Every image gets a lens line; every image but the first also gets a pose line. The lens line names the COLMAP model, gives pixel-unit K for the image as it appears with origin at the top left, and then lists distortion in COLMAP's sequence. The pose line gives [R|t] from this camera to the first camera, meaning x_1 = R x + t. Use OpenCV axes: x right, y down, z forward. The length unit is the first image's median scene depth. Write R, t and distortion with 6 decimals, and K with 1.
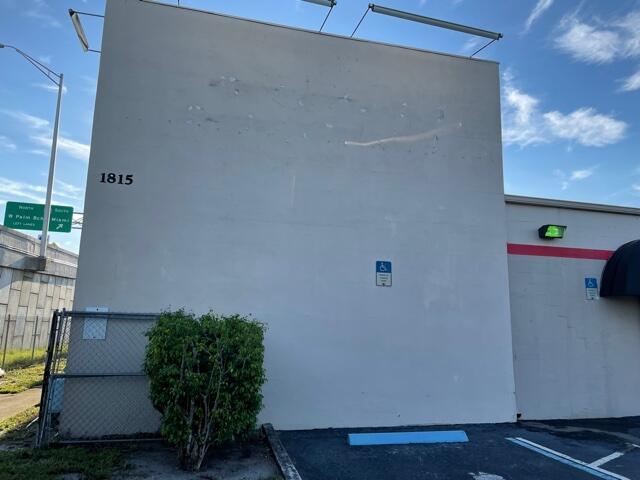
lens RADIAL K [[484.8, 0, 317.0], [0, 484.8, 236.0], [0, 0, 1]] dist [0.097355, -0.123084]
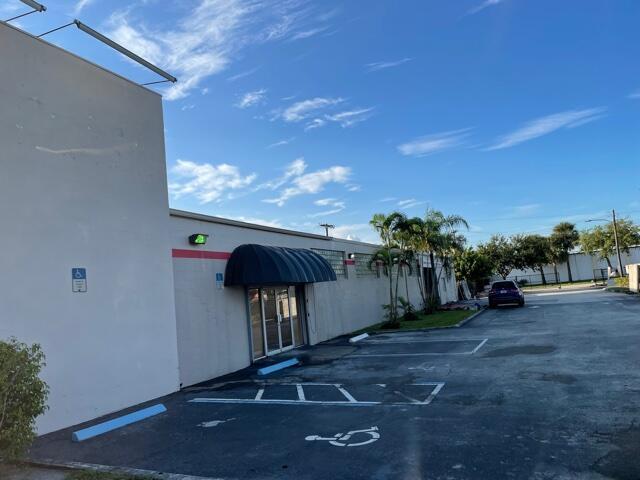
lens RADIAL K [[484.8, 0, 317.0], [0, 484.8, 236.0], [0, 0, 1]] dist [0.097355, -0.123084]
pose [[0.640878, 0.014261, 0.767510, -0.311801], [-0.032158, 0.999448, 0.008282, -0.037738], [-0.766969, -0.029989, 0.640983, -0.062713]]
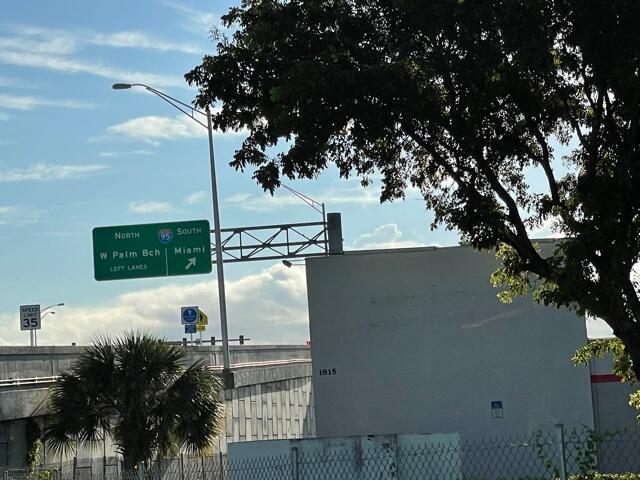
lens RADIAL K [[1715.3, 0, 320.0], [0, 1715.3, 240.0], [0, 0, 1]] dist [0.101391, 0.543705]
pose [[0.926356, -0.120910, -0.356714, 1.425503], [0.148005, 0.987744, 0.049558, -0.703787], [0.346350, -0.098704, 0.932898, -3.683950]]
